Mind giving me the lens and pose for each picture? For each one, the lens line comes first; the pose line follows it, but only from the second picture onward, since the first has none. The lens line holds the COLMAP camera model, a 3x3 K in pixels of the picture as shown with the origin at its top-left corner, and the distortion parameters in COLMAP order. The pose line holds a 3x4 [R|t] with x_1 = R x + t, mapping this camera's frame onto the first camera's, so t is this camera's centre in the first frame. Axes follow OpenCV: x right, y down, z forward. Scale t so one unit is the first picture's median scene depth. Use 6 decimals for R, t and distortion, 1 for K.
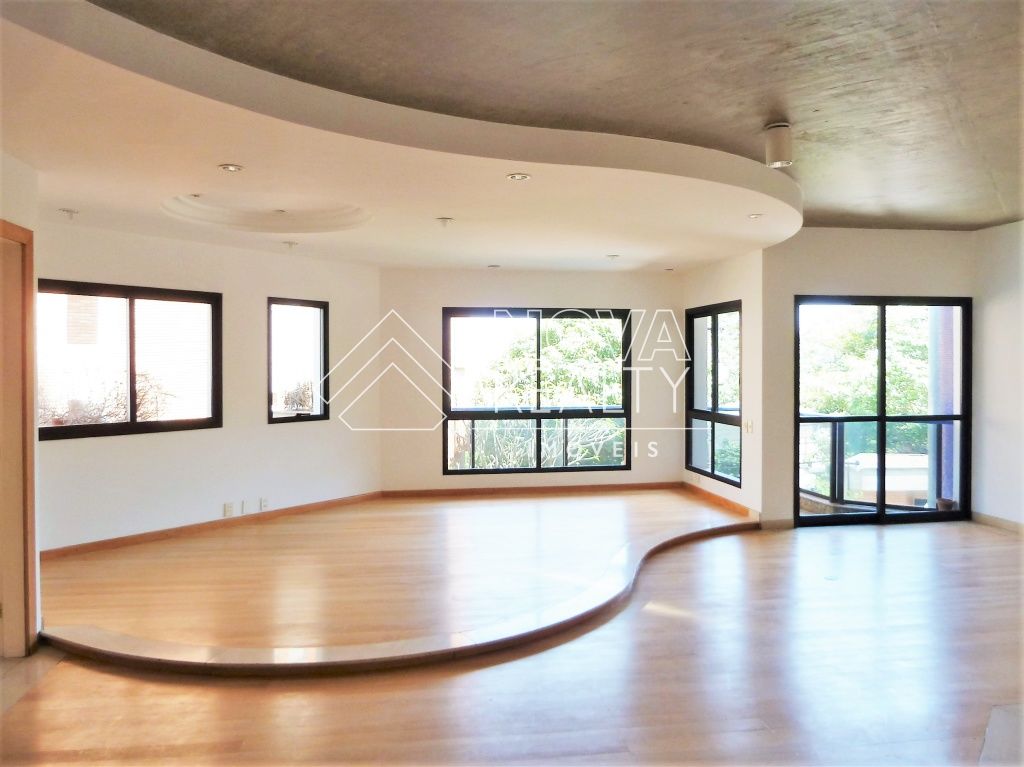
lens RADIAL K [[775.4, 0, 505.7], [0, 775.4, 381.1], [0, 0, 1]] dist [-0.024357, -0.009218]
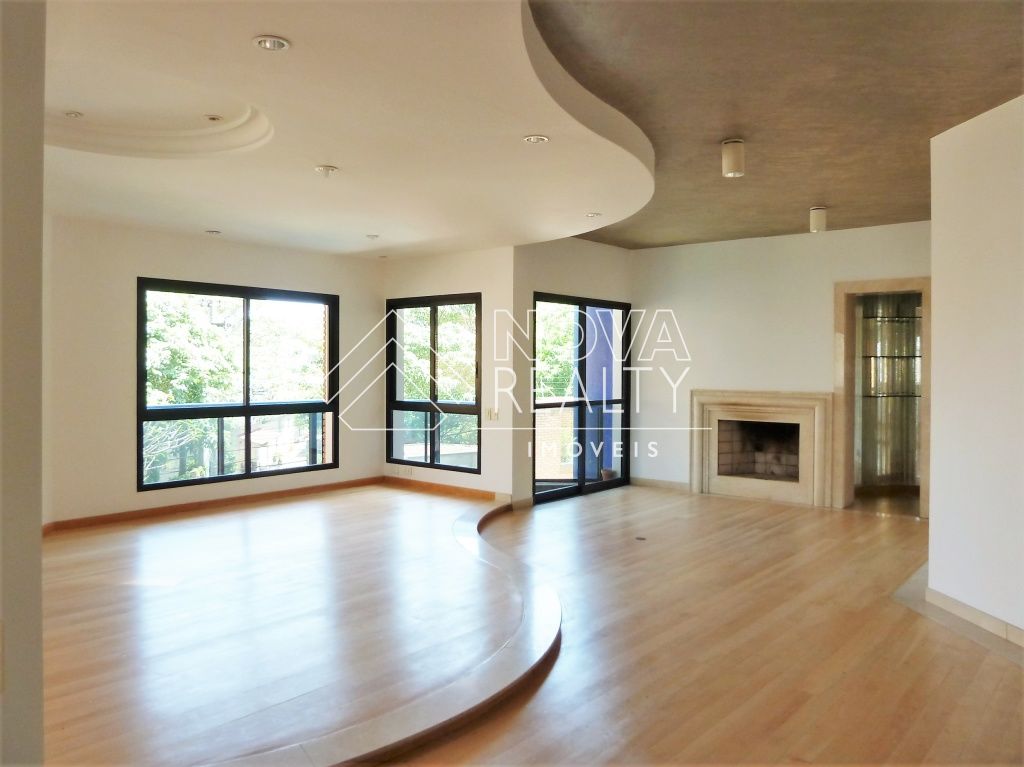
lens RADIAL K [[775.4, 0, 511.2], [0, 775.4, 381.9], [0, 0, 1]] dist [-0.024357, -0.009218]
pose [[0.748177, -0.006202, 0.663471, -0.341984], [0.005798, 0.999979, 0.002810, 0.011327], [-0.663474, 0.001745, 0.748197, 0.186302]]
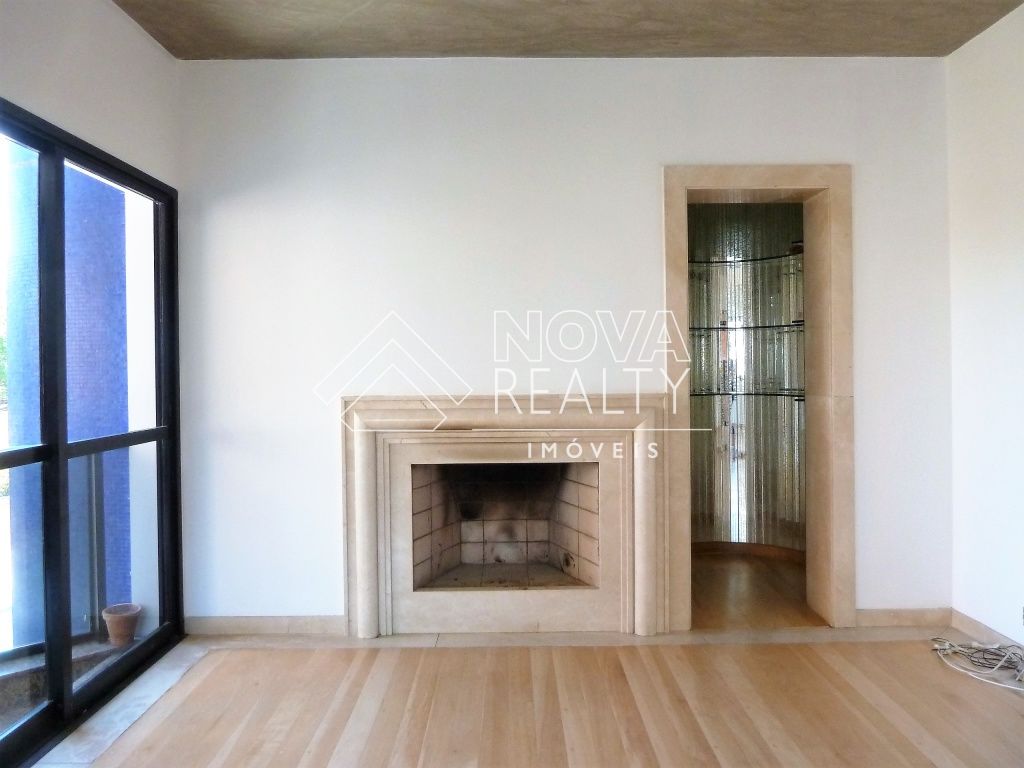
lens RADIAL K [[775.4, 0, 515.7], [0, 775.4, 376.4], [0, 0, 1]] dist [-0.024357, -0.009218]
pose [[0.139494, -0.006771, 0.990200, 0.134874], [0.030314, 0.999537, 0.002564, 0.015775], [-0.989759, 0.029659, 0.139635, 0.676794]]
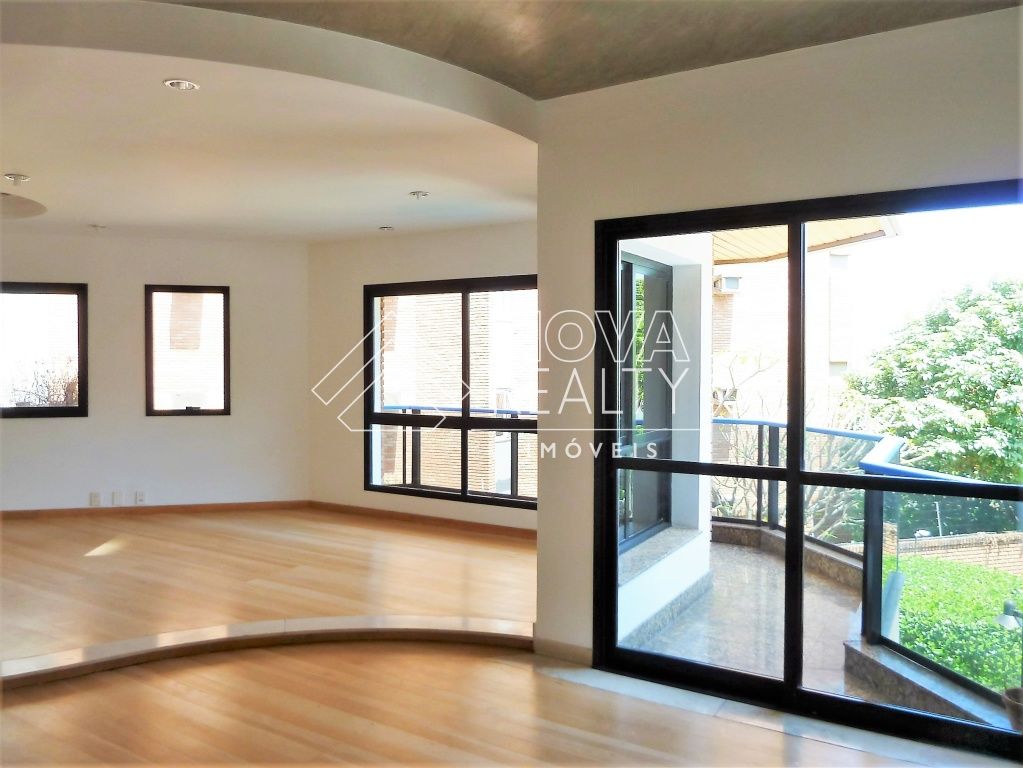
lens RADIAL K [[774.6, 0, 510.0], [0, 774.6, 379.0], [0, 0, 1]] dist [-0.024357, -0.009218]
pose [[0.767297, 0.022920, -0.640882, 0.610400], [-0.018200, 0.999737, 0.013964, -0.011646], [0.641033, 0.000949, 0.767513, 0.513916]]
